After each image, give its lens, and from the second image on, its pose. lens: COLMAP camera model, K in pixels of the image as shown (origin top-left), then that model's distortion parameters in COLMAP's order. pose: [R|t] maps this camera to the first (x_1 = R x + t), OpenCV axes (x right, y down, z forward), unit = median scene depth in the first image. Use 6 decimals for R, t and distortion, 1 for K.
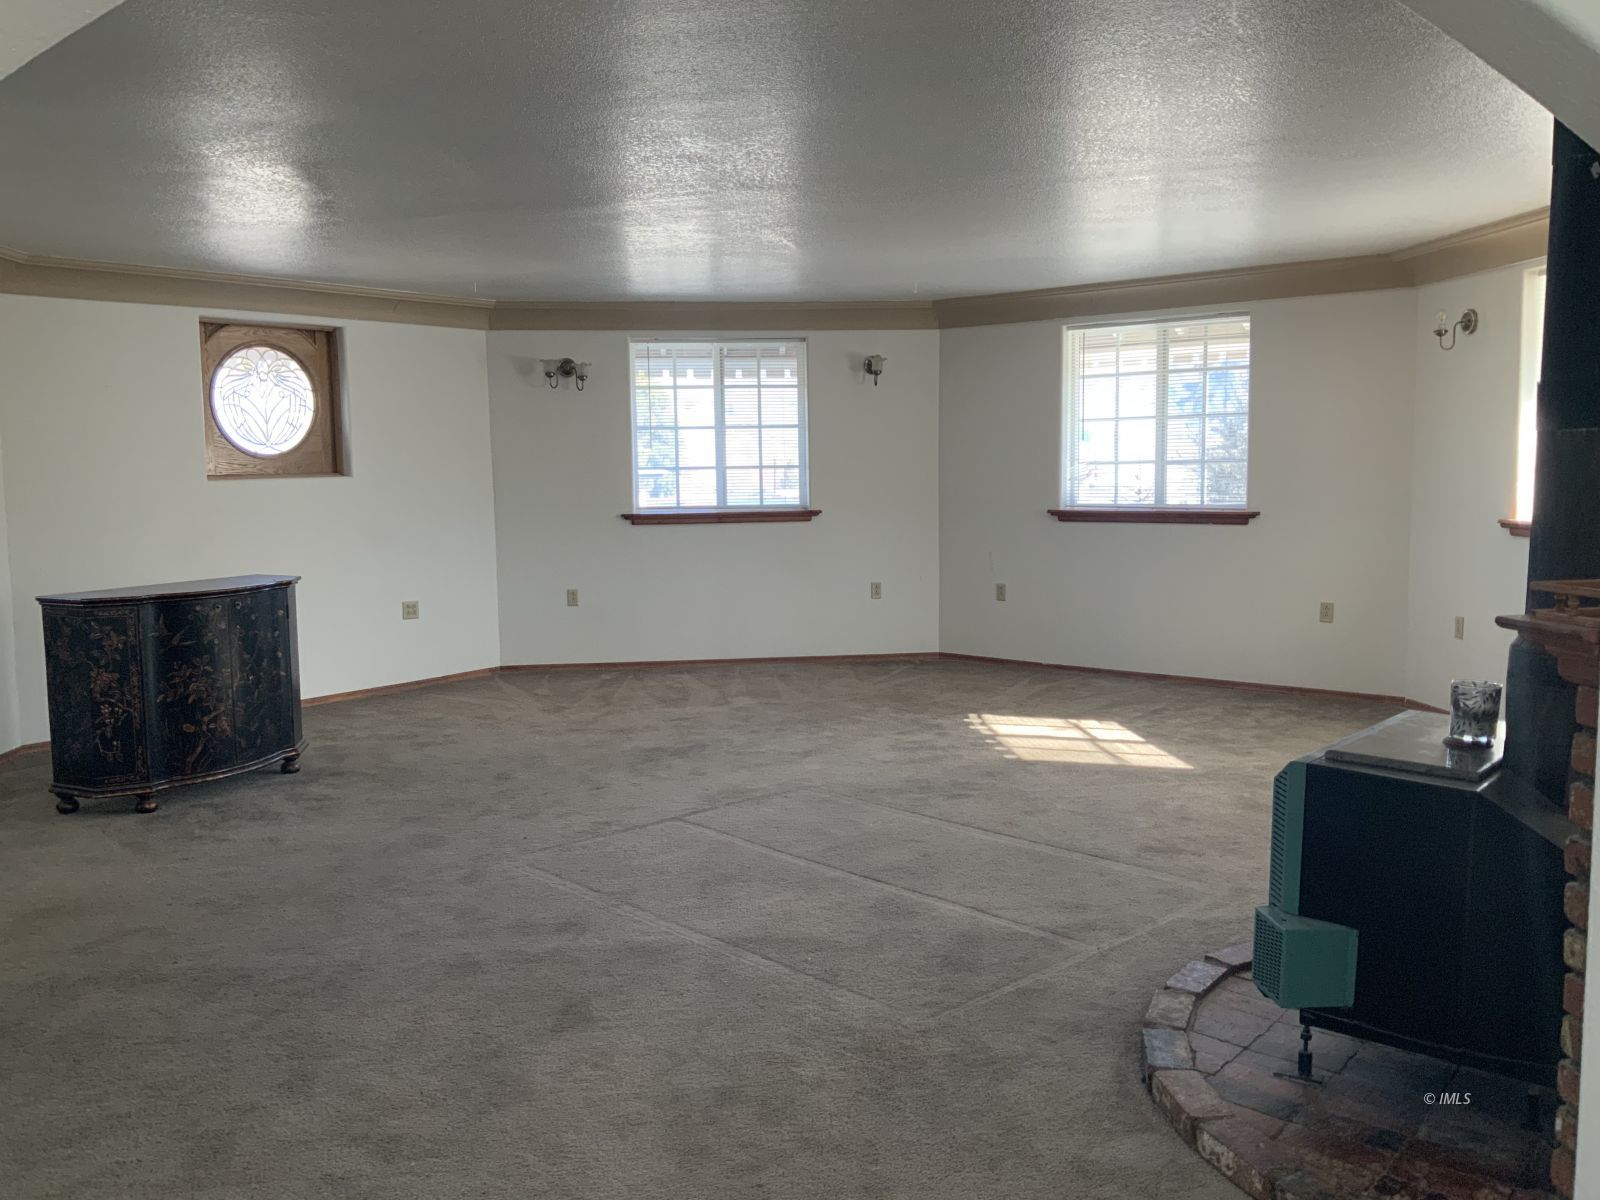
lens RADIAL K [[1340.3, 0, 800.0], [0, 1340.3, 600.0], [0, 0, 1]] dist [0.115893, -0.250365]
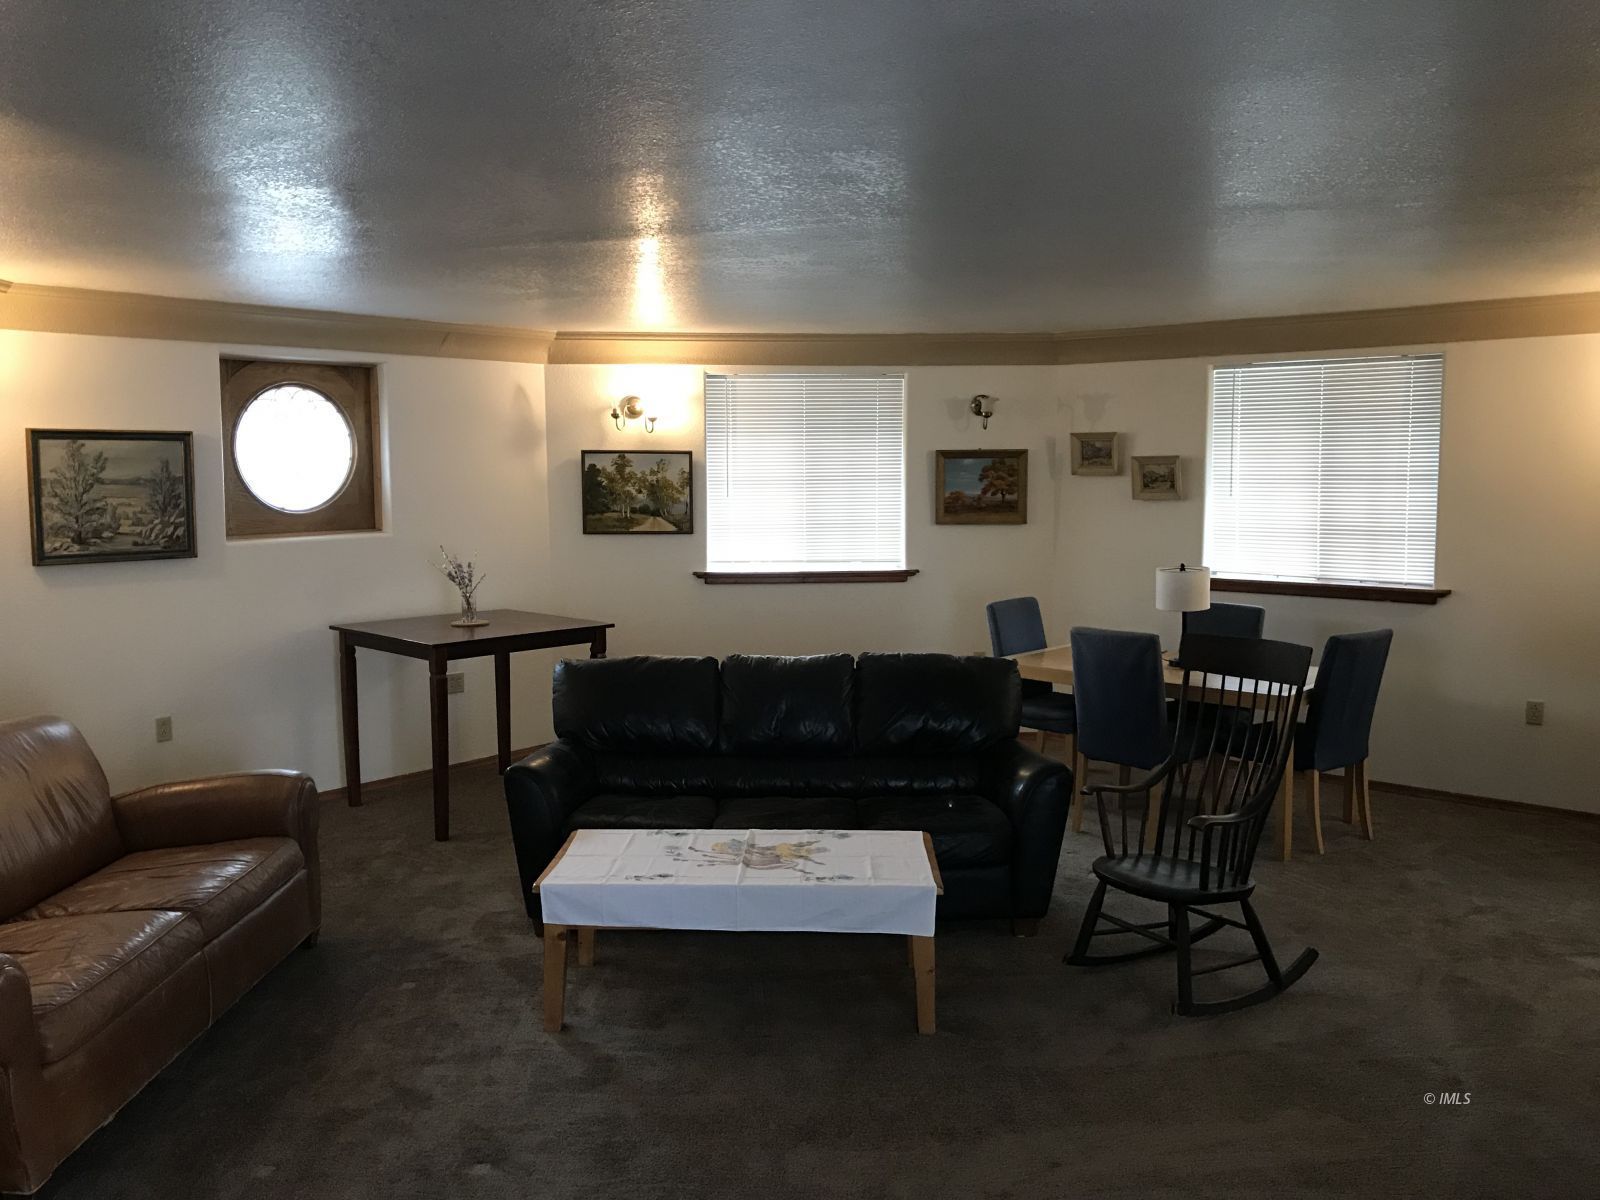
lens RADIAL K [[1280.1, 0, 800.0], [0, 1280.1, 600.0], [0, 0, 1]] dist [0.009013, 0.000663]
pose [[0.999891, 0.008198, -0.012302, -0.057985], [-0.008040, 0.999884, 0.012913, -0.063065], [0.012407, -0.012813, 0.999841, 0.176967]]
